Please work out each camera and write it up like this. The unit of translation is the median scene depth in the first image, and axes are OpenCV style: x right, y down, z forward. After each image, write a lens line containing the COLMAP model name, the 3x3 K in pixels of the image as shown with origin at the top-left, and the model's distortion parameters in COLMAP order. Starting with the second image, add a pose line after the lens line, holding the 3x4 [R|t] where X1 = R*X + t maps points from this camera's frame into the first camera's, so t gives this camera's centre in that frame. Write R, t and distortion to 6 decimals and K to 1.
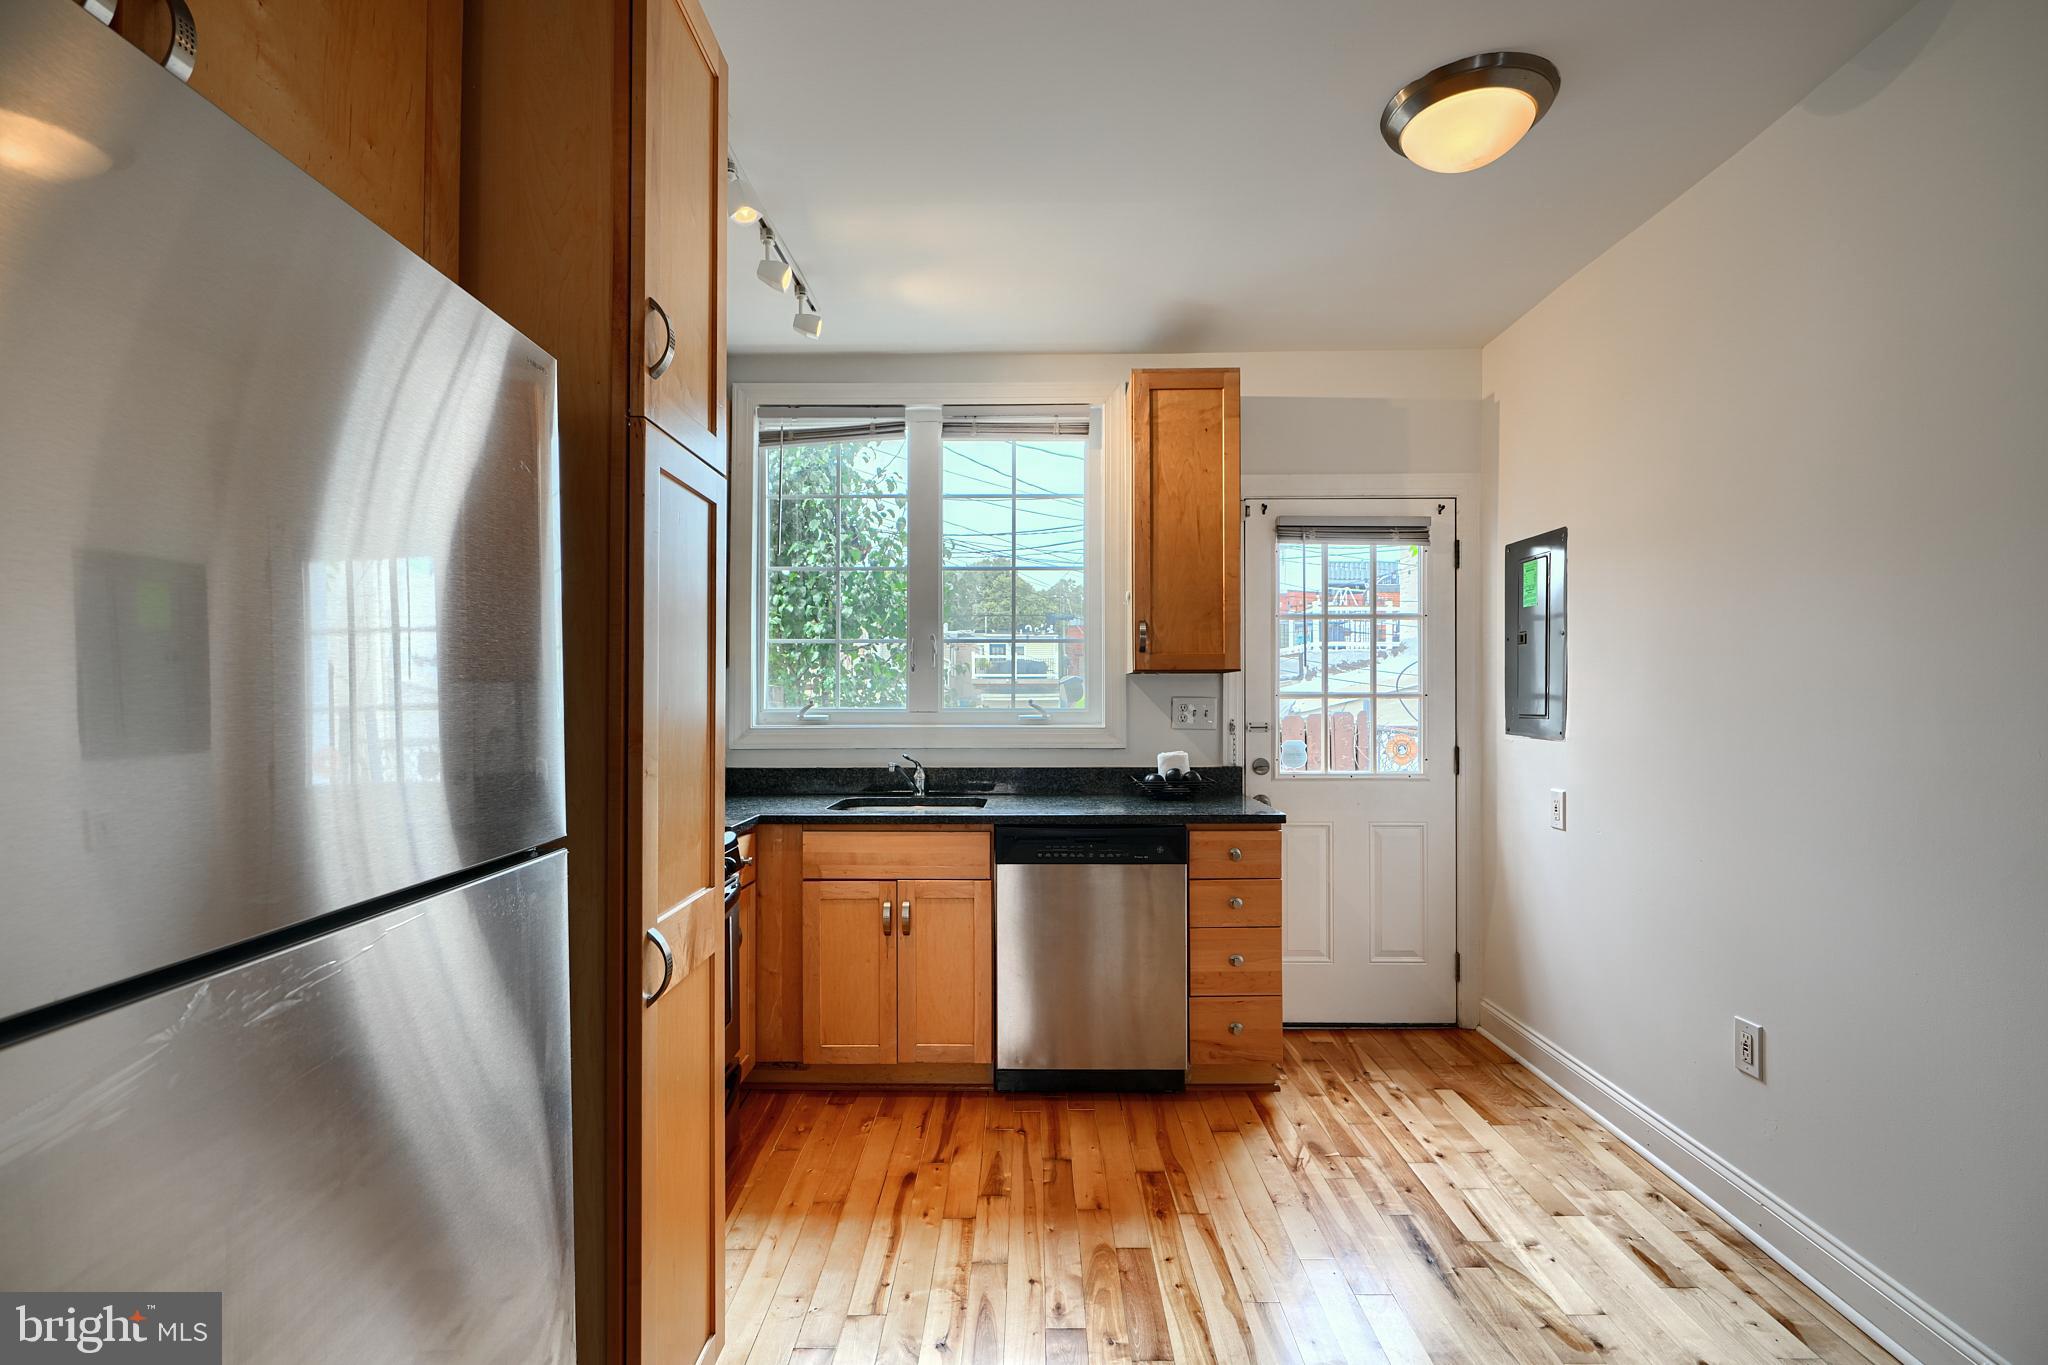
lens RADIAL K [[920.3, 0, 1008.8], [0, 920.3, 700.1], [0, 0, 1]] dist [0.000330, 0.000472]
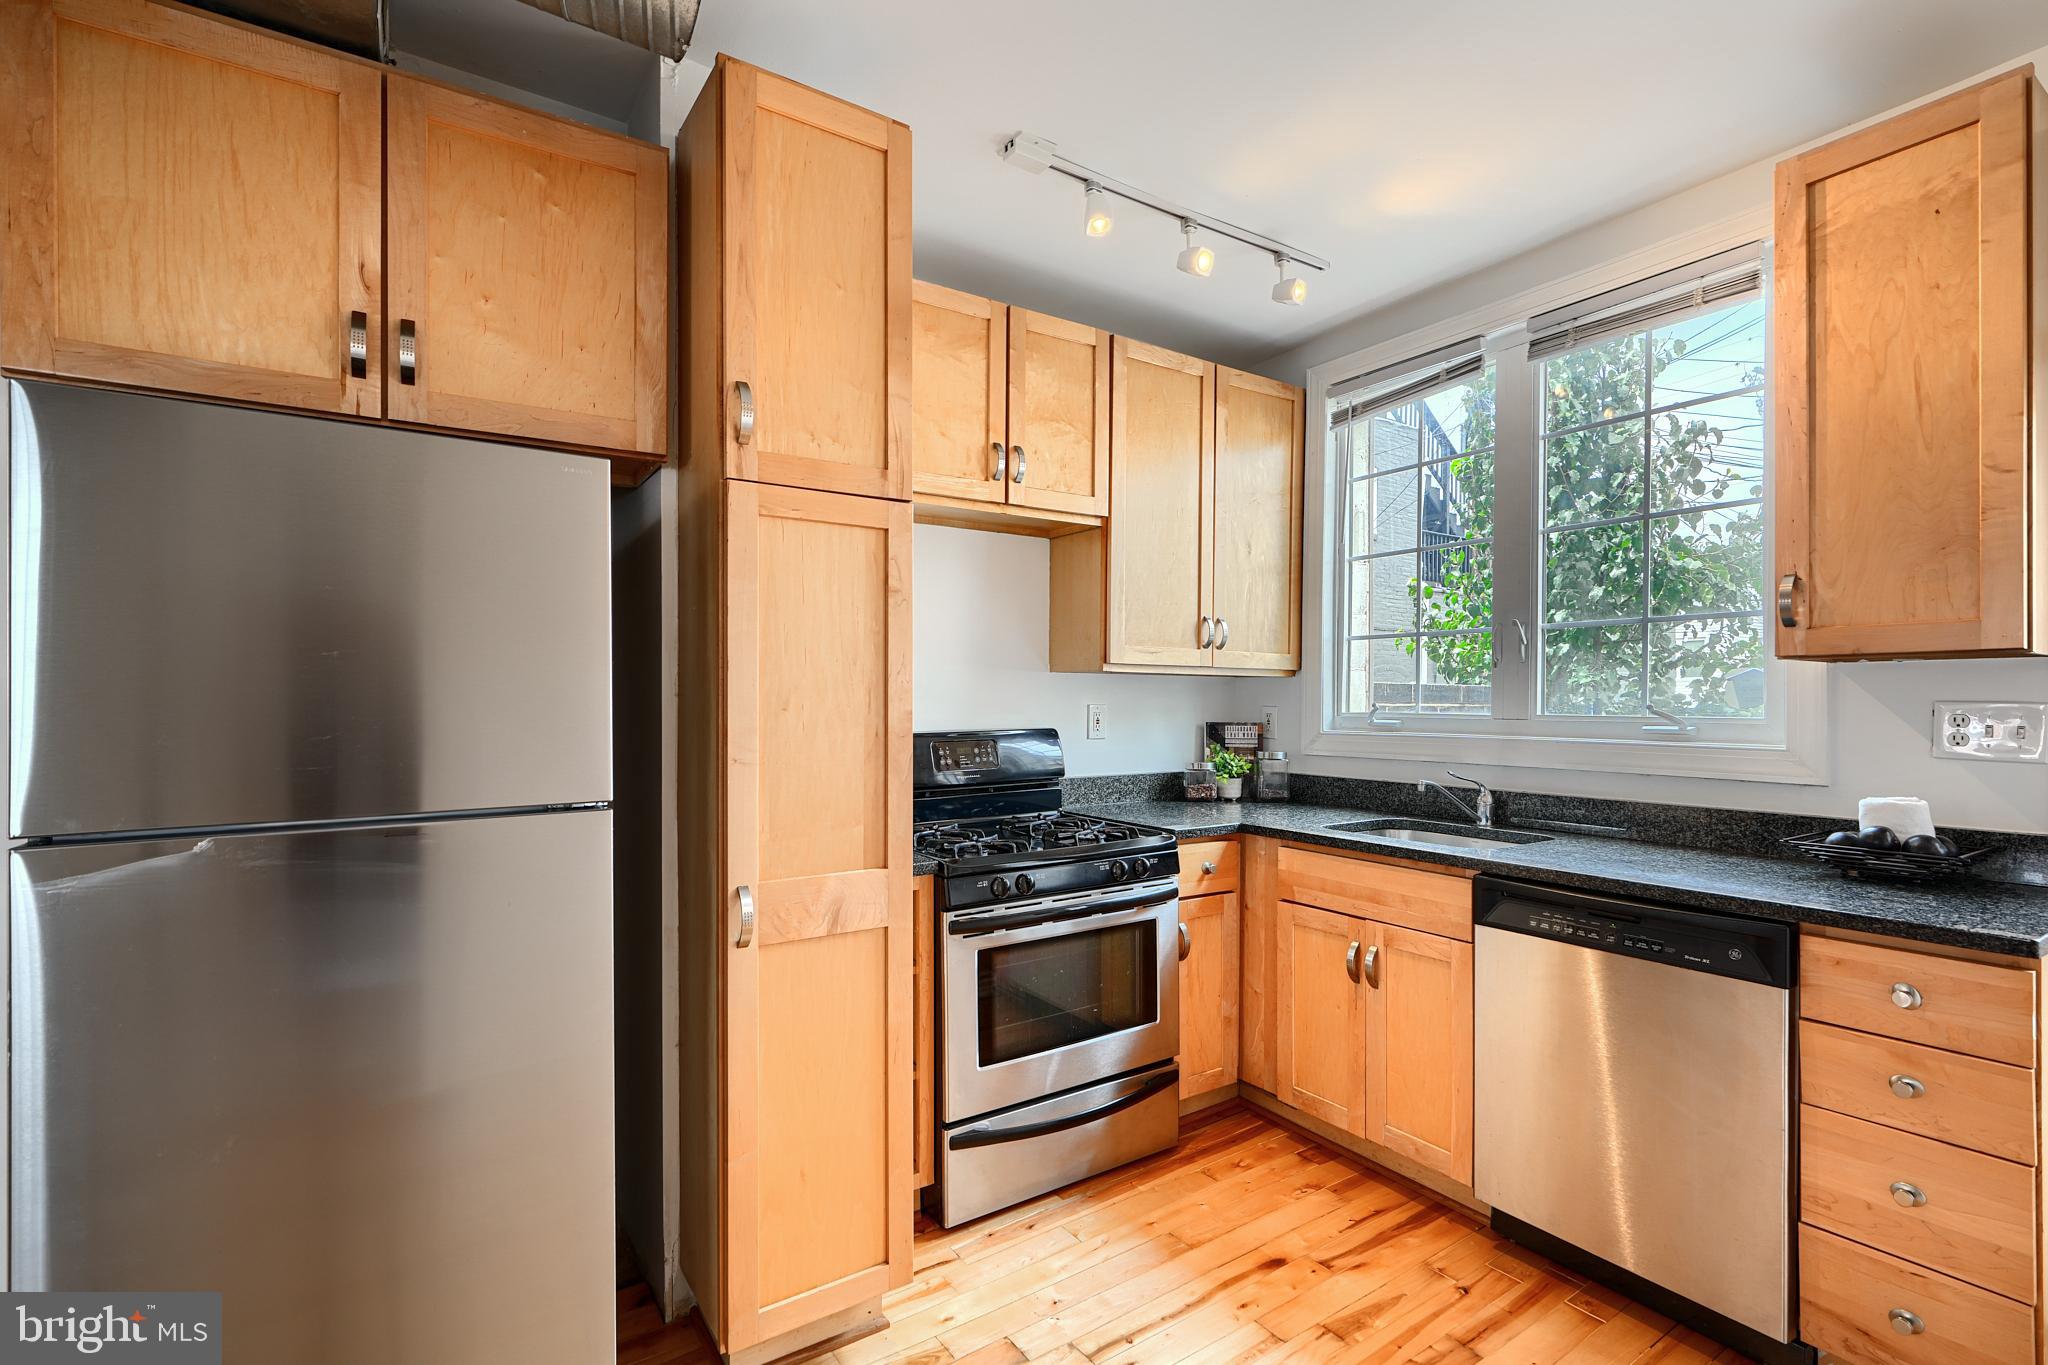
lens RADIAL K [[920.3, 0, 1033.7], [0, 920.3, 700.9], [0, 0, 1]] dist [0.000330, 0.000472]
pose [[0.575030, 0.003841, -0.818124, 0.387298], [-0.004319, 0.999989, 0.001660, -0.002745], [0.818121, 0.002579, 0.575040, 0.271701]]
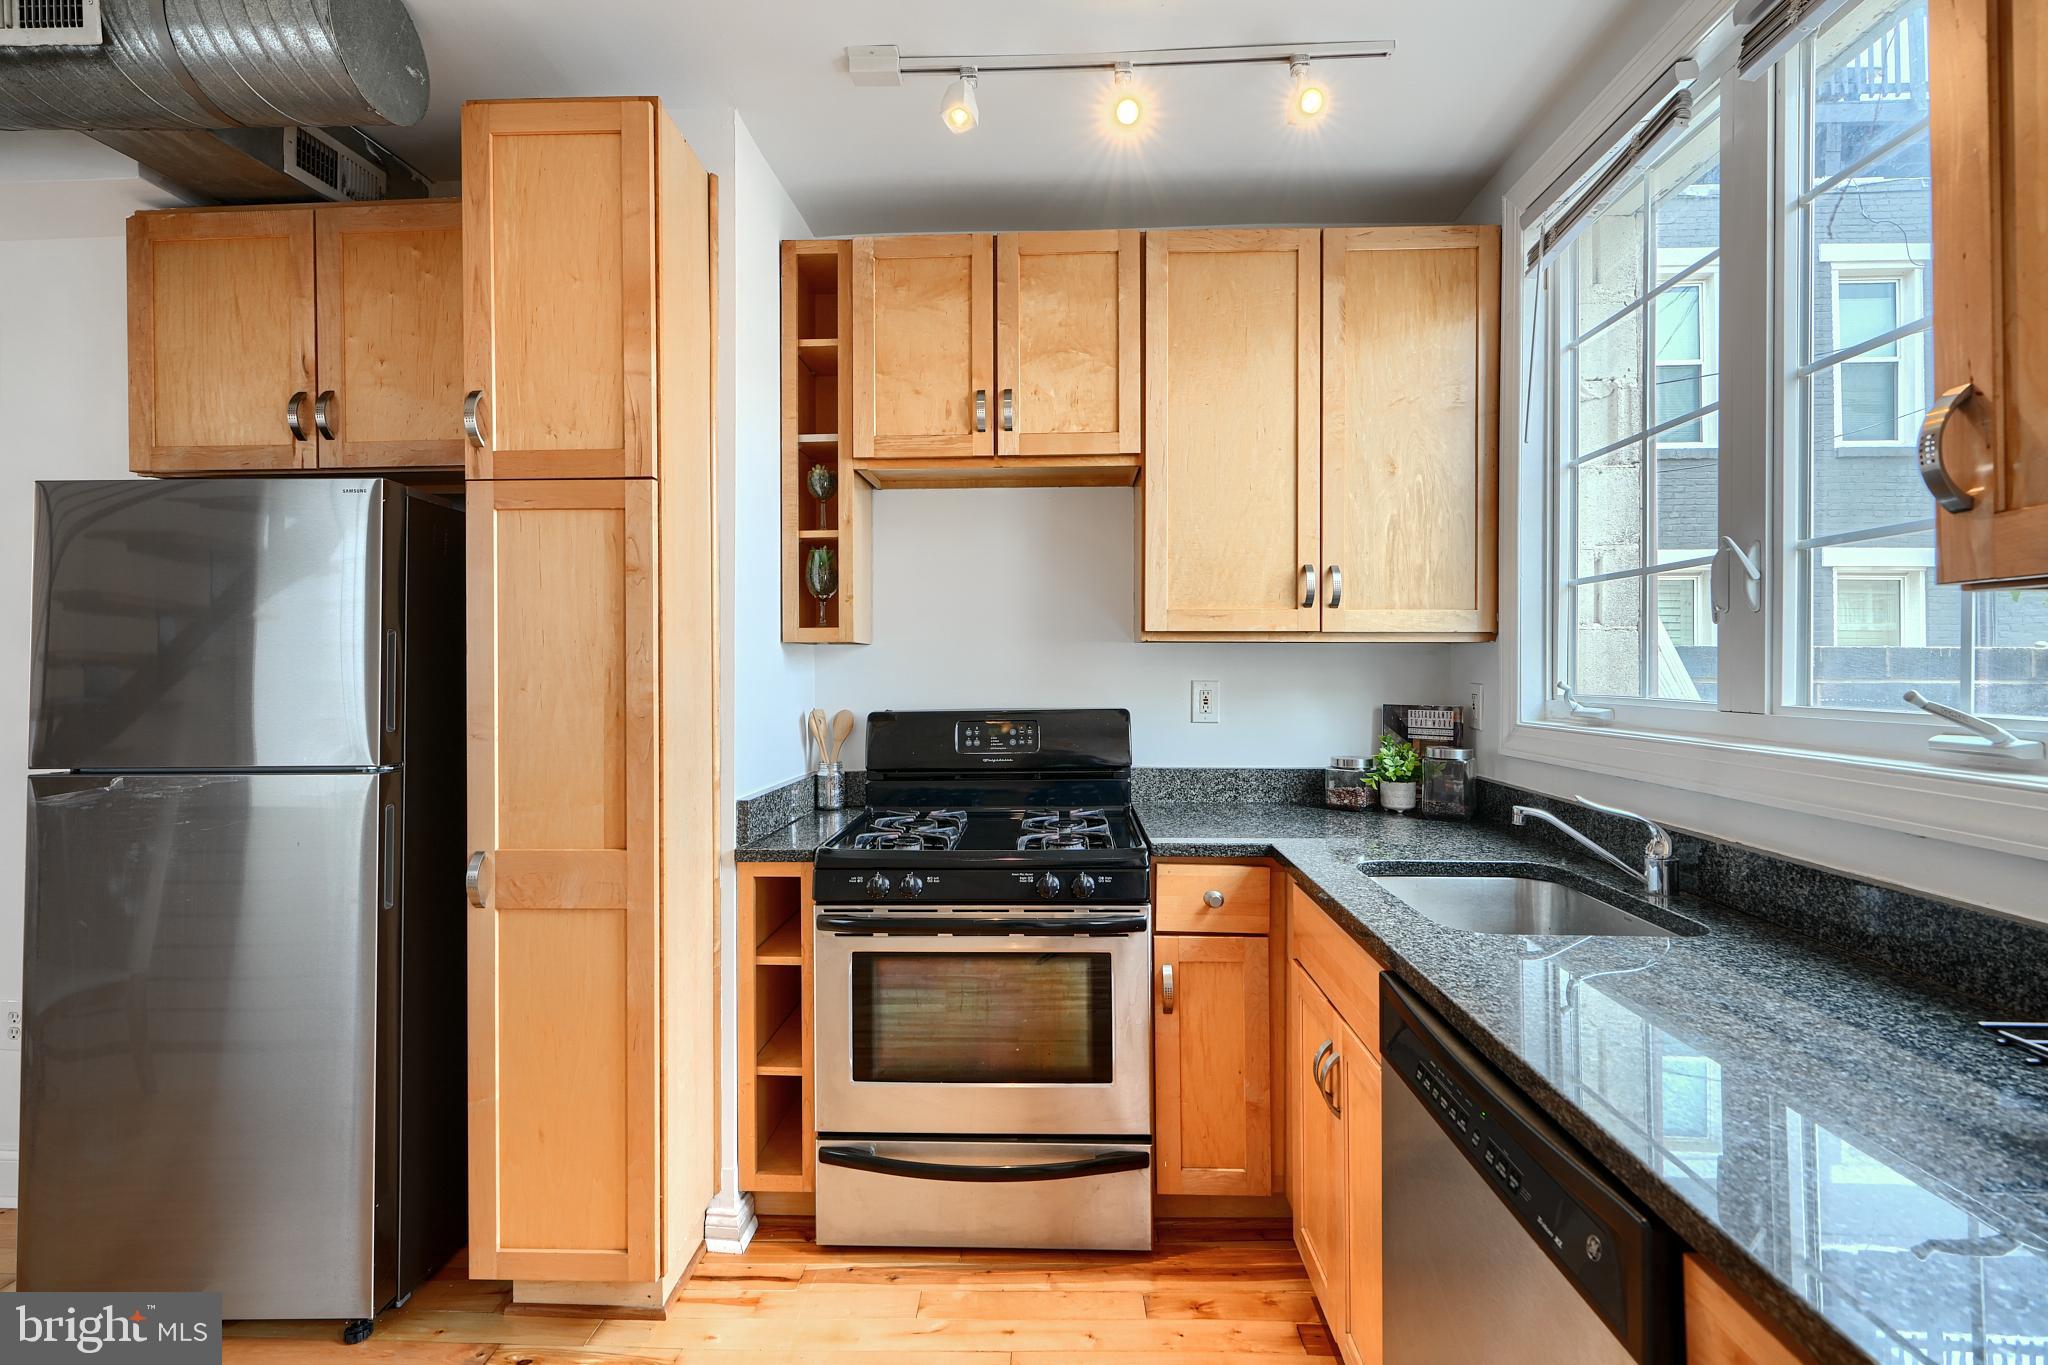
lens RADIAL K [[920.3, 0, 1033.7], [0, 920.3, 660.2], [0, 0, 1]] dist [0.000330, 0.000472]
pose [[-0.009801, -0.006704, -0.999929, 0.435733], [-0.000561, 0.999977, -0.006699, -0.011137], [0.999952, 0.000495, -0.009805, 0.820869]]
